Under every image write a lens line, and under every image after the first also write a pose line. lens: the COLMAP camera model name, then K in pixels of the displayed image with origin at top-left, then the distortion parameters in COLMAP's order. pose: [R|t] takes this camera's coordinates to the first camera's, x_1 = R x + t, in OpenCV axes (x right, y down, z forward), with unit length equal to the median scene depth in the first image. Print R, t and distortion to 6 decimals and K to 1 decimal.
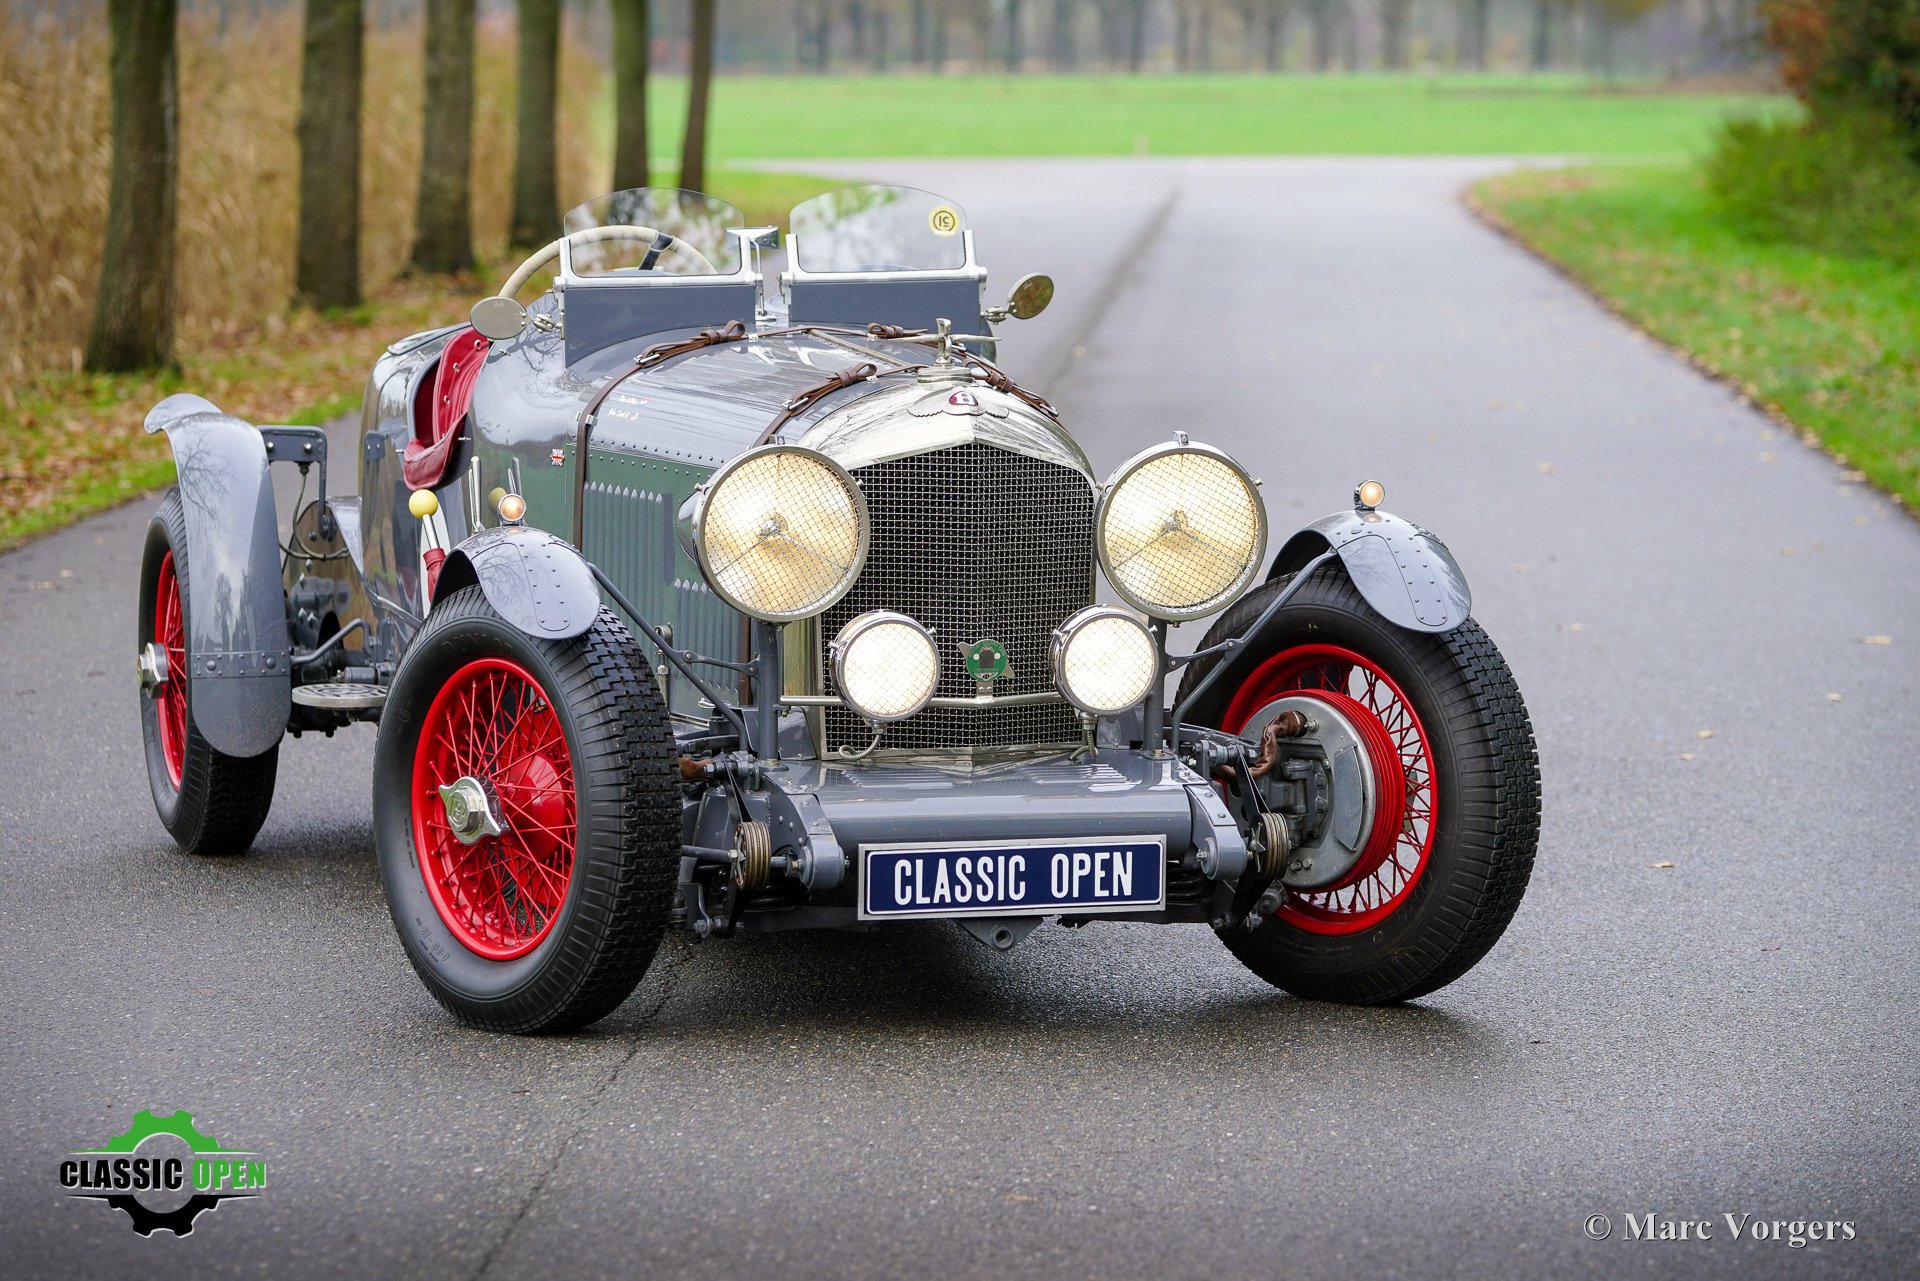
lens RADIAL K [[6484.0, 0, 893.7], [0, 6484.0, 639.9], [0, 0, 1]] dist [-0.075235, 2.089266]
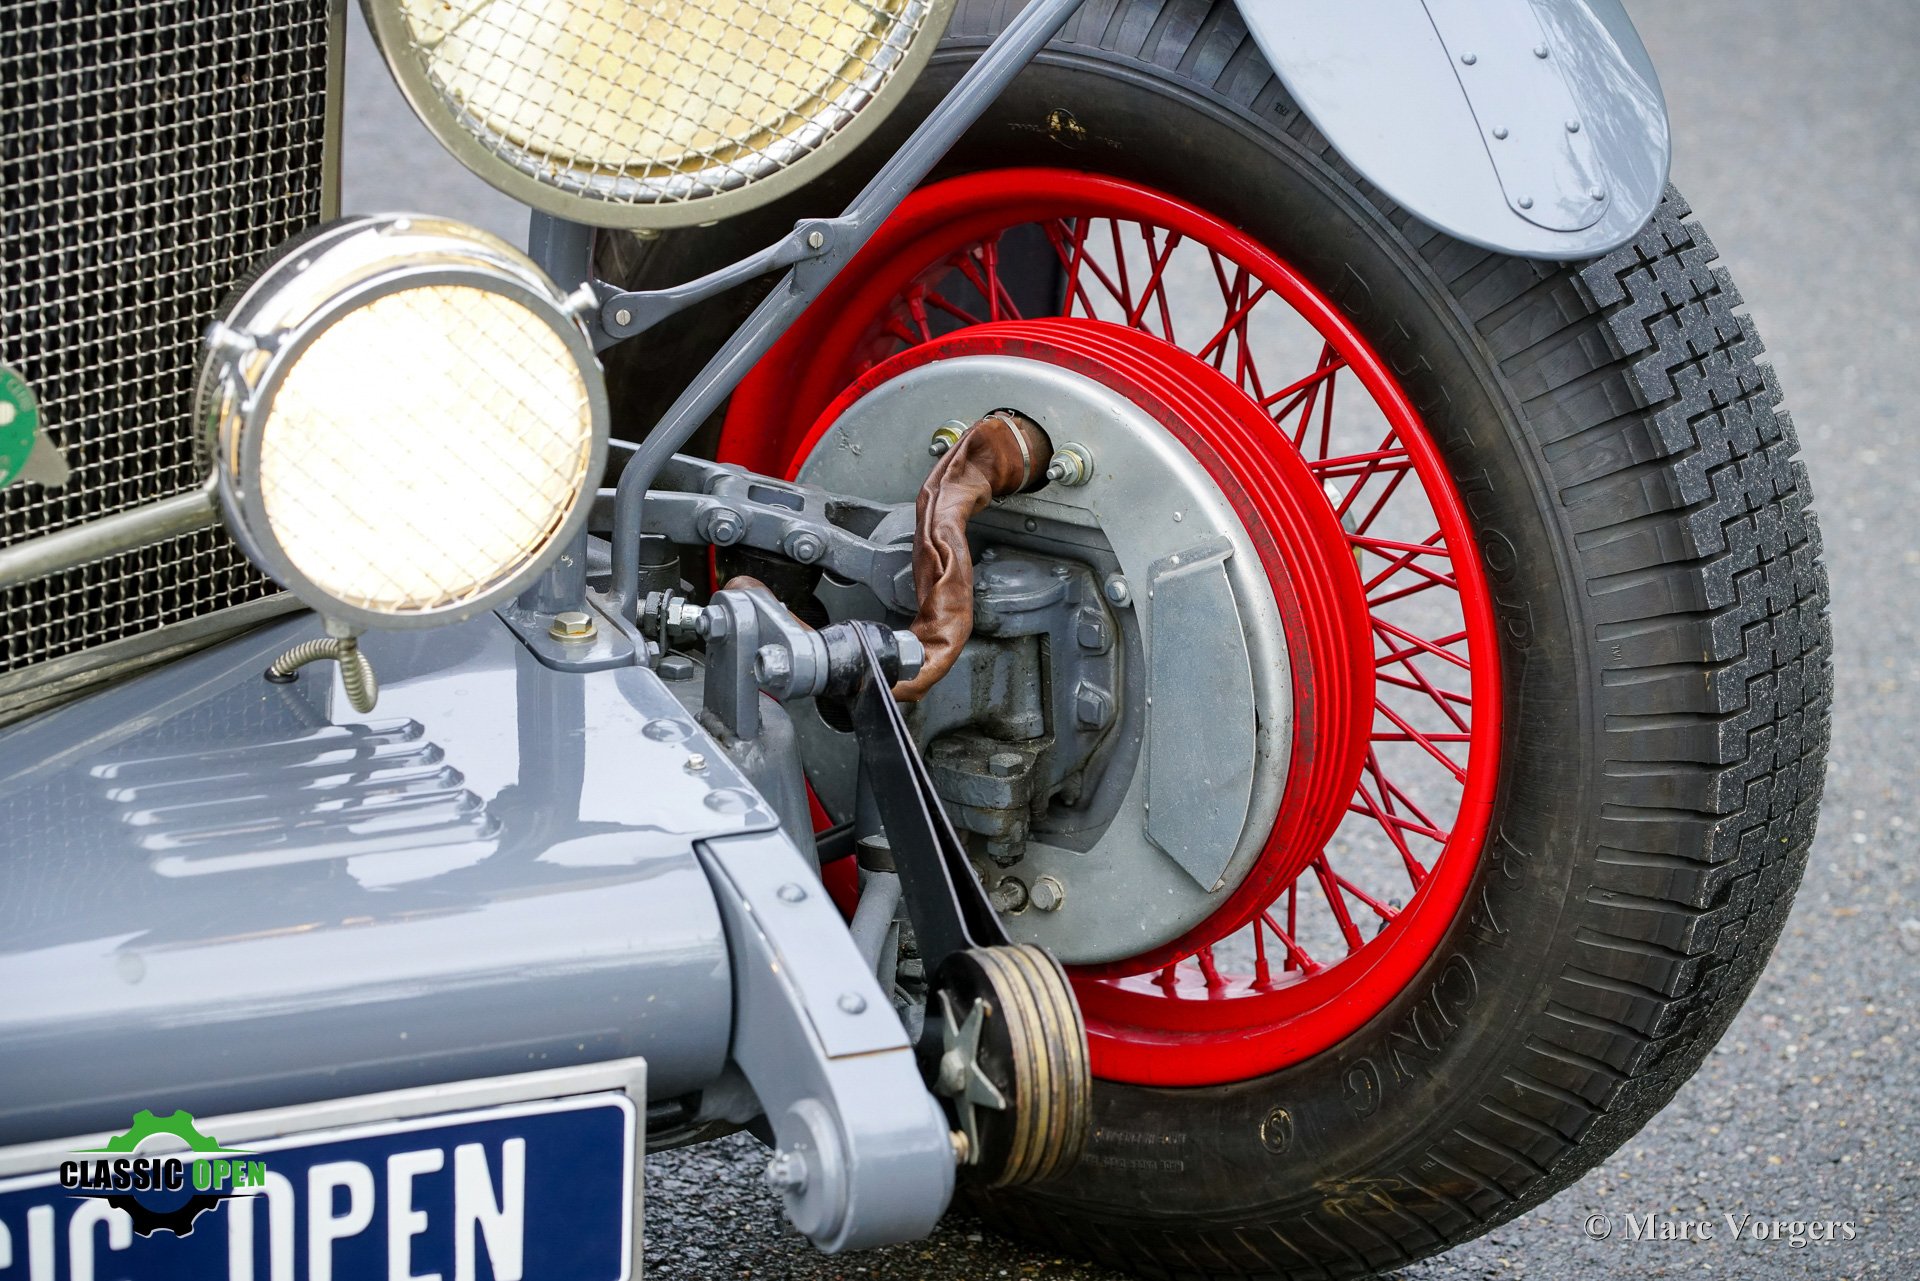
lens RADIAL K [[6484.0, 0, 893.7], [0, 6484.0, 639.9], [0, 0, 1]] dist [-0.075235, 2.089266]
pose [[0.989622, -0.033399, 0.139758, 0.014387], [-0.000254, 0.972204, 0.234134, -0.050048], [-0.143693, -0.231739, 0.962107, 0.721013]]
